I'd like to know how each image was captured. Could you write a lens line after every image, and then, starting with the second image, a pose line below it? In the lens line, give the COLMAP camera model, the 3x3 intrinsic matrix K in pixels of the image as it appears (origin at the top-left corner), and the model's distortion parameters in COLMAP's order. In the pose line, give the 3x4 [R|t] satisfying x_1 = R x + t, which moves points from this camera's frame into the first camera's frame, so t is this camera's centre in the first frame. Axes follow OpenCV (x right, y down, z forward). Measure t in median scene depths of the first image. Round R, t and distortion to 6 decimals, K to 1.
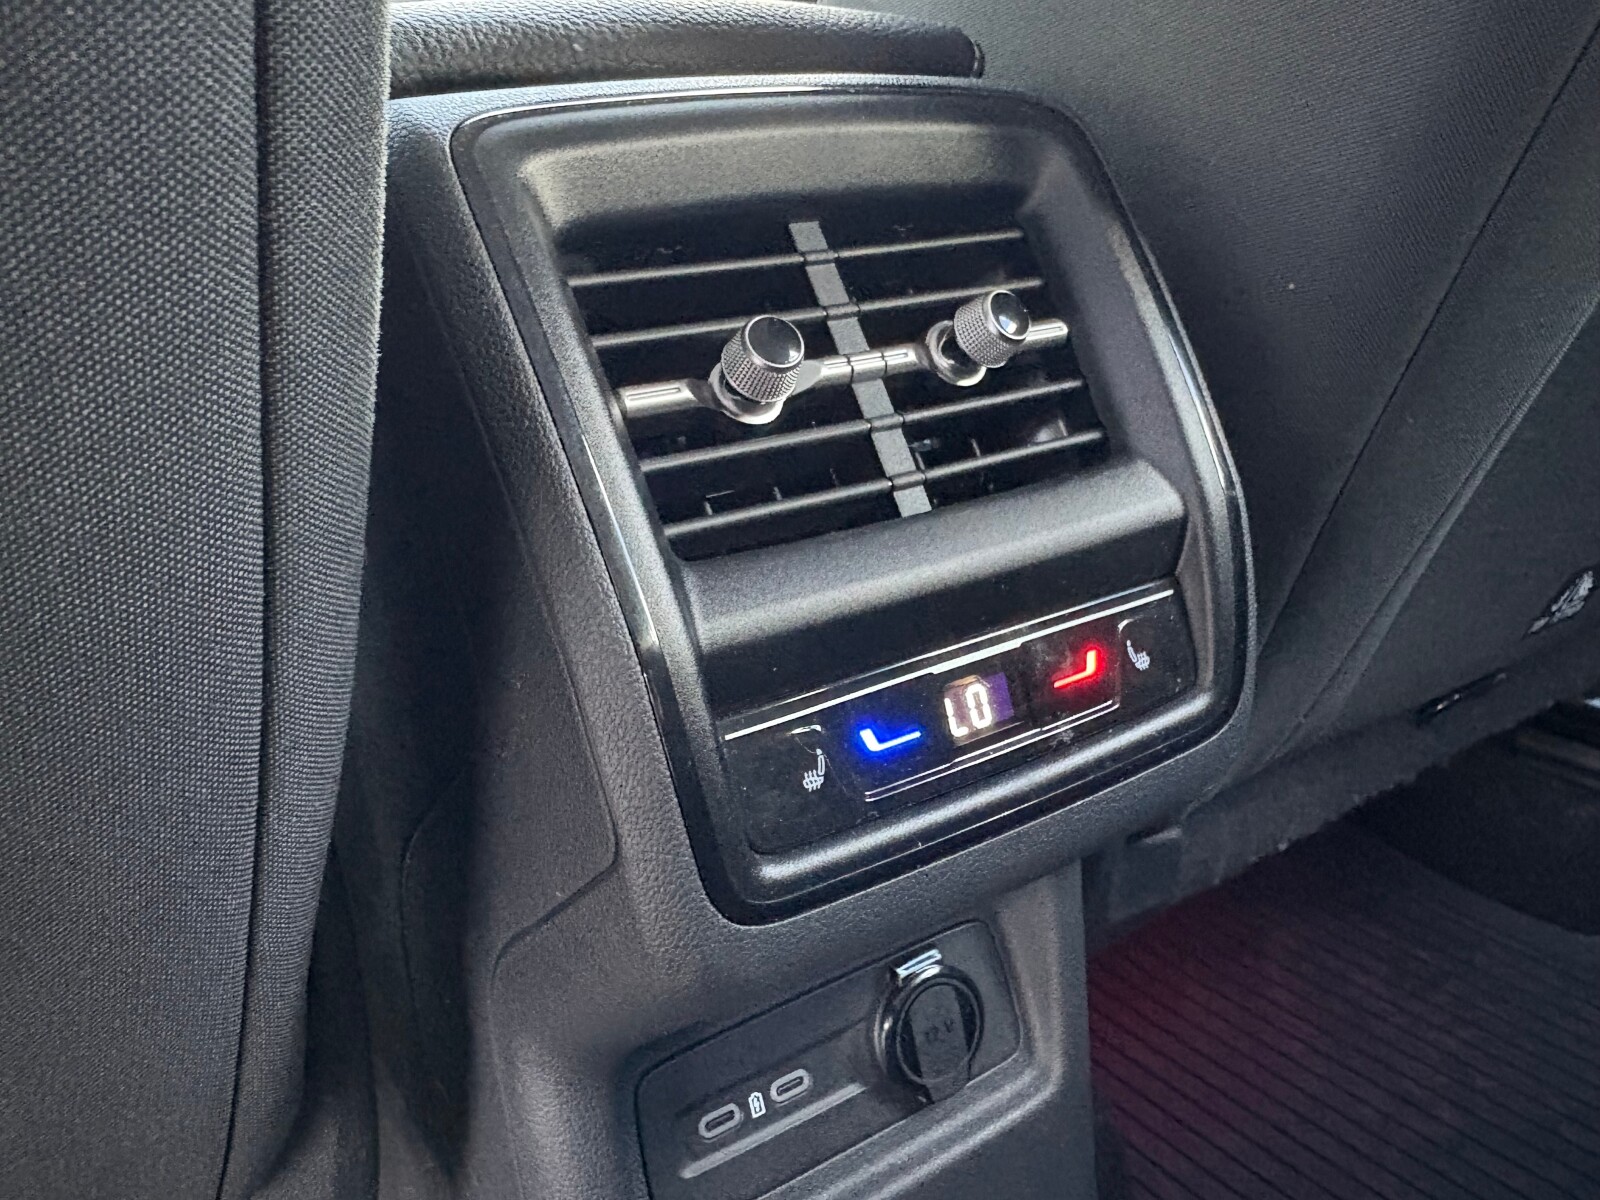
lens RADIAL K [[1212.3, 0, 800.0], [0, 1212.3, 600.0], [0, 0, 1]] dist [-0.006276, -0.002432]
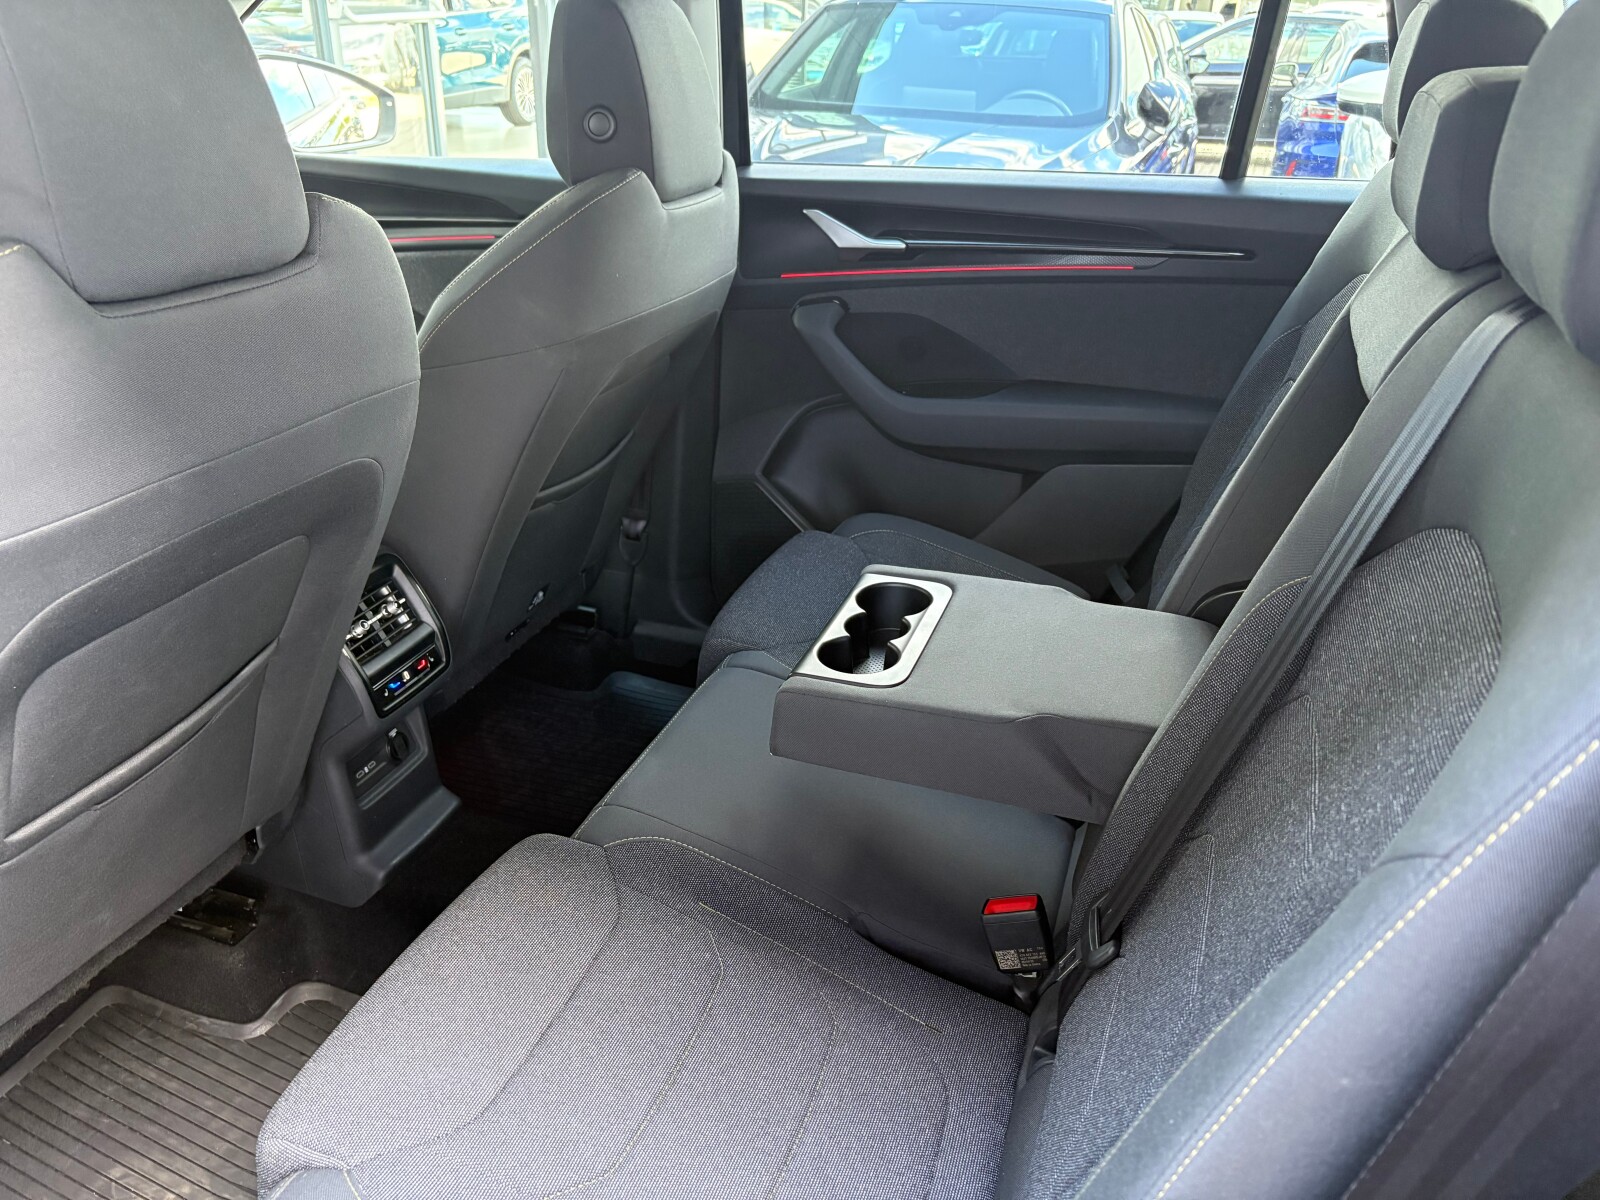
lens RADIAL K [[1238.7, 0, 800.0], [0, 1238.7, 600.0], [0, 0, 1]] dist [0.076034, -0.095470]
pose [[0.790222, -0.204045, 0.577854, -1.650946], [0.150274, 0.978671, 0.140074, -0.776521], [-0.594110, -0.023853, 0.804030, -4.647299]]
